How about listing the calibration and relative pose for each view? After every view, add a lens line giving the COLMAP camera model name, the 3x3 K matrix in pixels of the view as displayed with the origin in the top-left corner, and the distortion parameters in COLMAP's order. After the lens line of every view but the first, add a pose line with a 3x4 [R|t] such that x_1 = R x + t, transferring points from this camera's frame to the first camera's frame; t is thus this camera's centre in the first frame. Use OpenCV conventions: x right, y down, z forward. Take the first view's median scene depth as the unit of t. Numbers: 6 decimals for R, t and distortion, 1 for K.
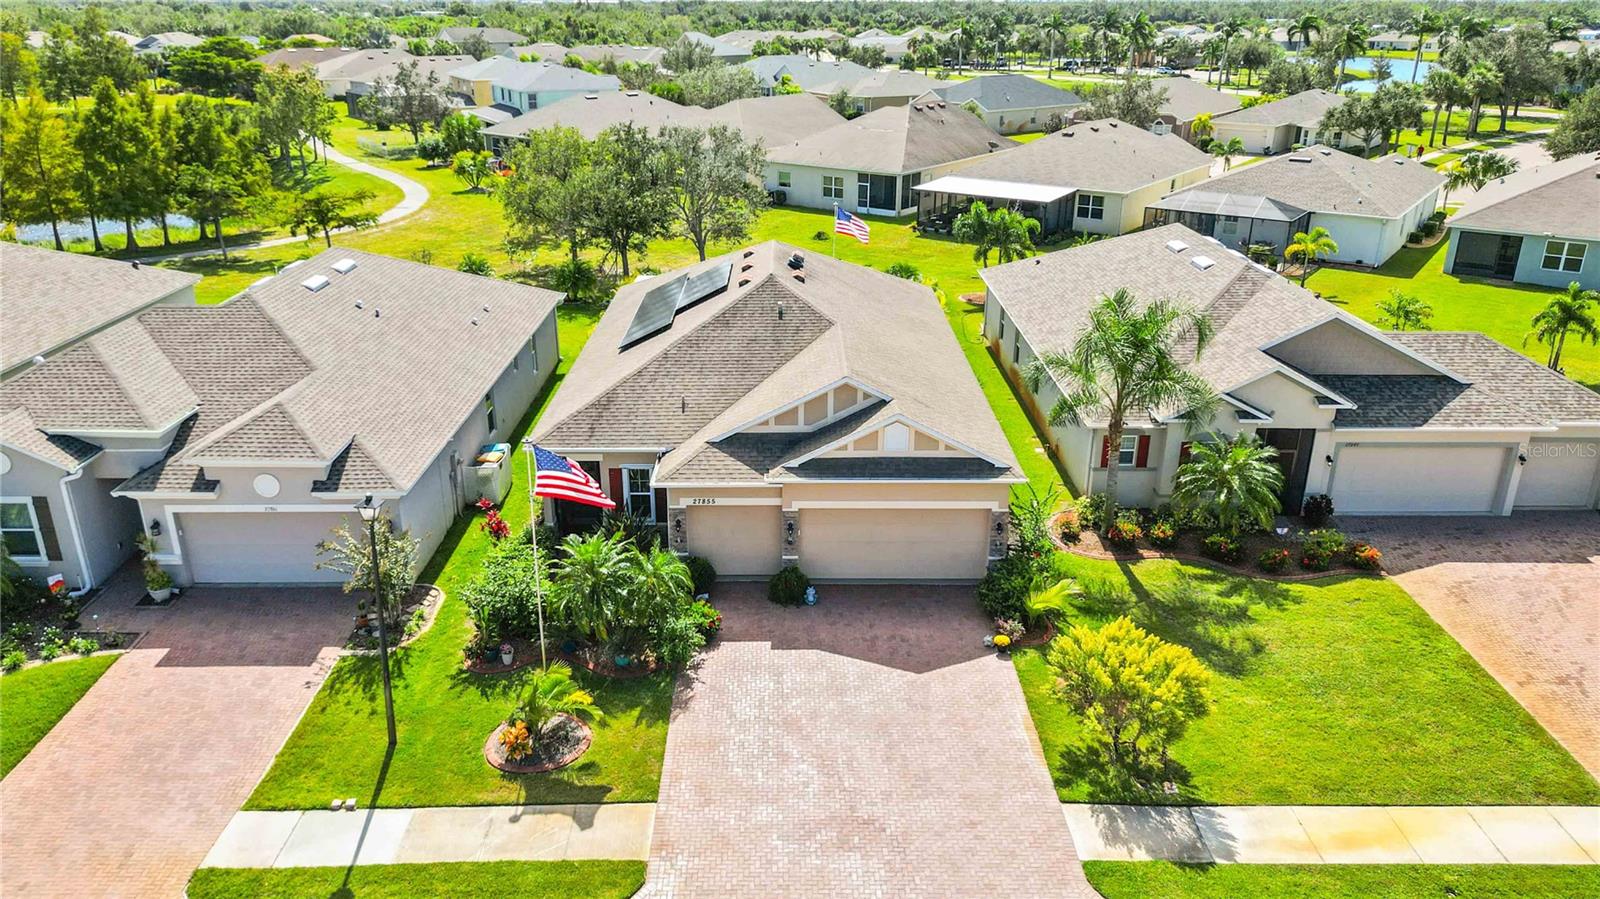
lens RADIAL K [[1124.4, 0, 800.0], [0, 1124.4, 449.5], [0, 0, 1]] dist [0.059418, -0.060523]
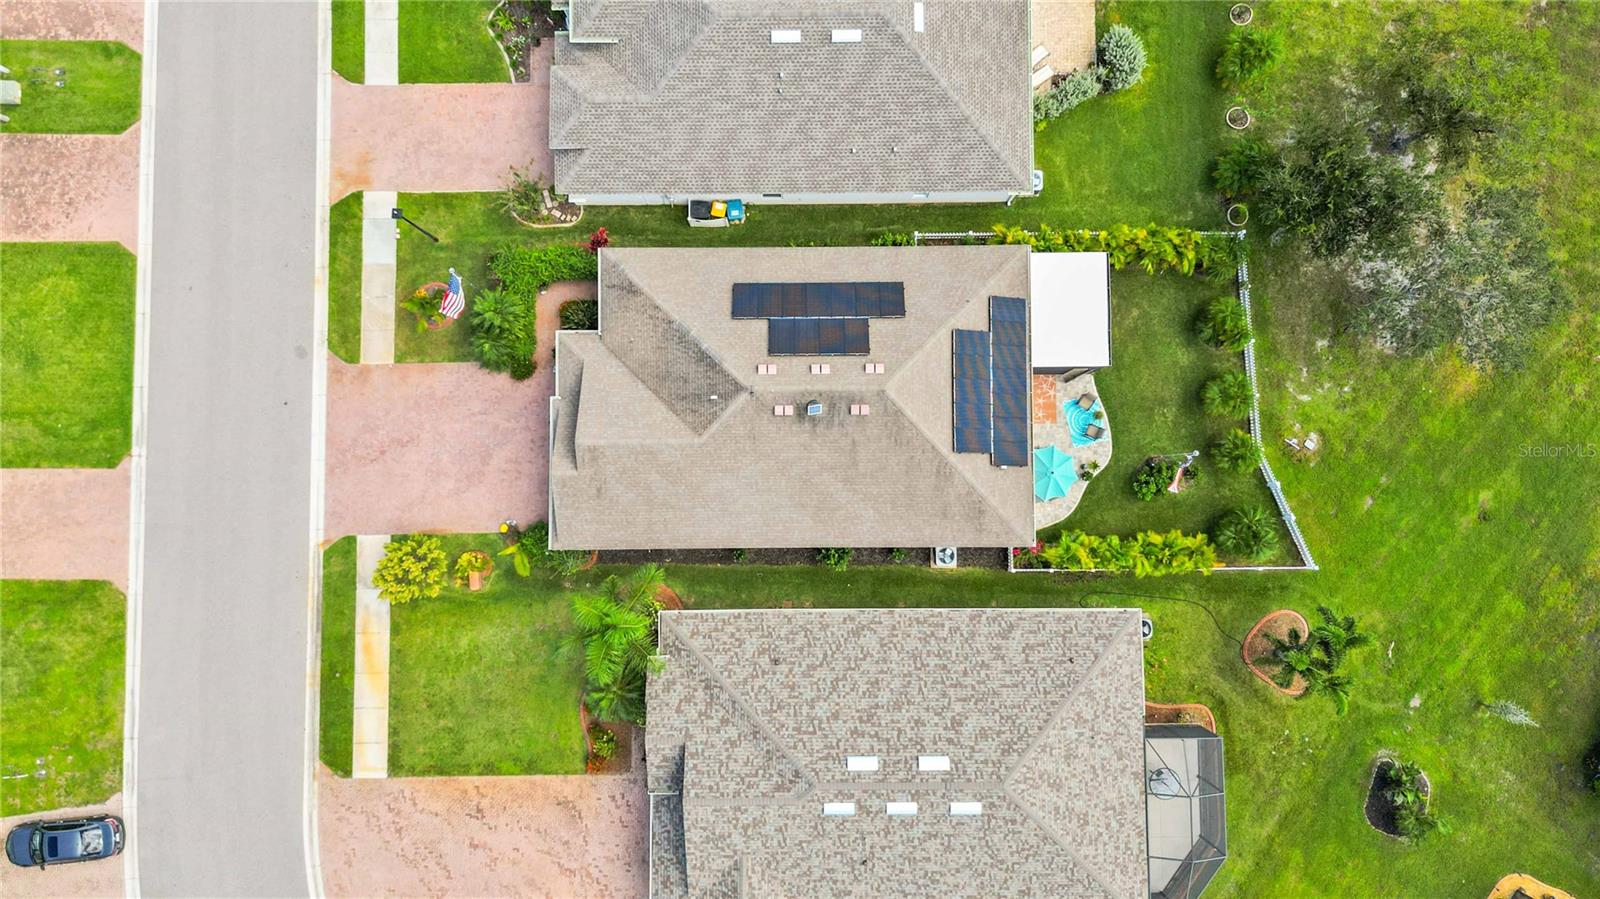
lens RADIAL K [[1124.4, 0, 800.0], [0, 1124.4, 449.5], [0, 0, 1]] dist [0.059418, -0.060523]
pose [[0.000244, 0.998224, -0.059579, 0.143263], [-0.380085, 0.055201, 0.923303, -1.609274], [0.924951, 0.022420, 0.379423, 0.653381]]
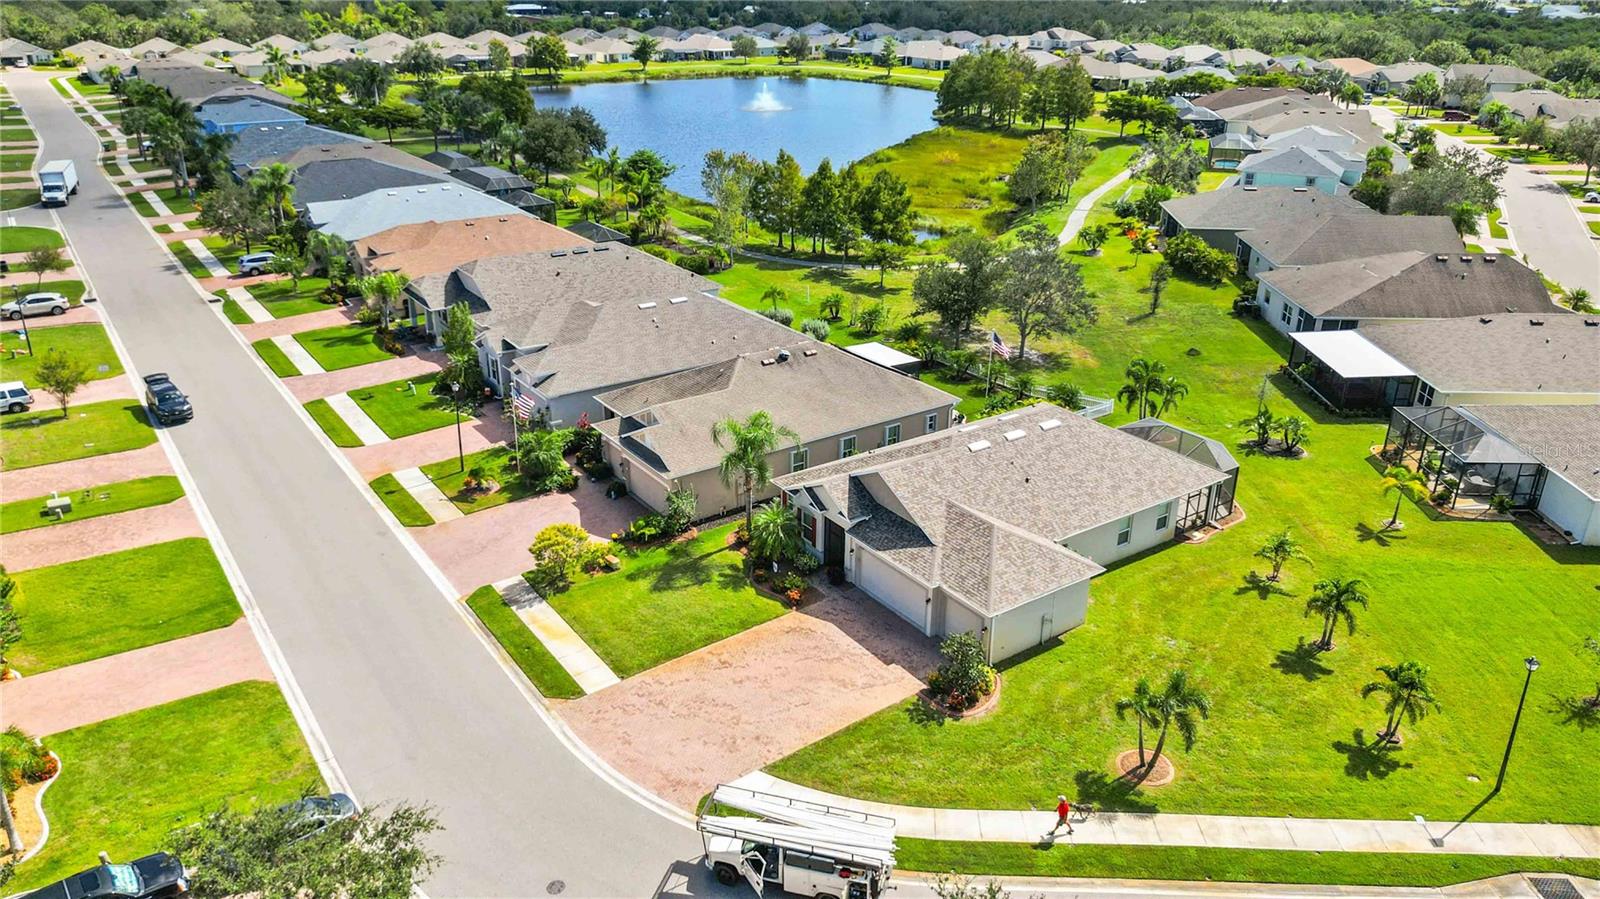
lens RADIAL K [[1124.4, 0, 800.0], [0, 1124.4, 449.5], [0, 0, 1]] dist [0.059418, -0.060523]
pose [[0.569838, 0.326471, -0.754123, 1.778107], [-0.308384, 0.935582, 0.172003, -0.428765], [0.761698, 0.134546, 0.633809, -0.125528]]
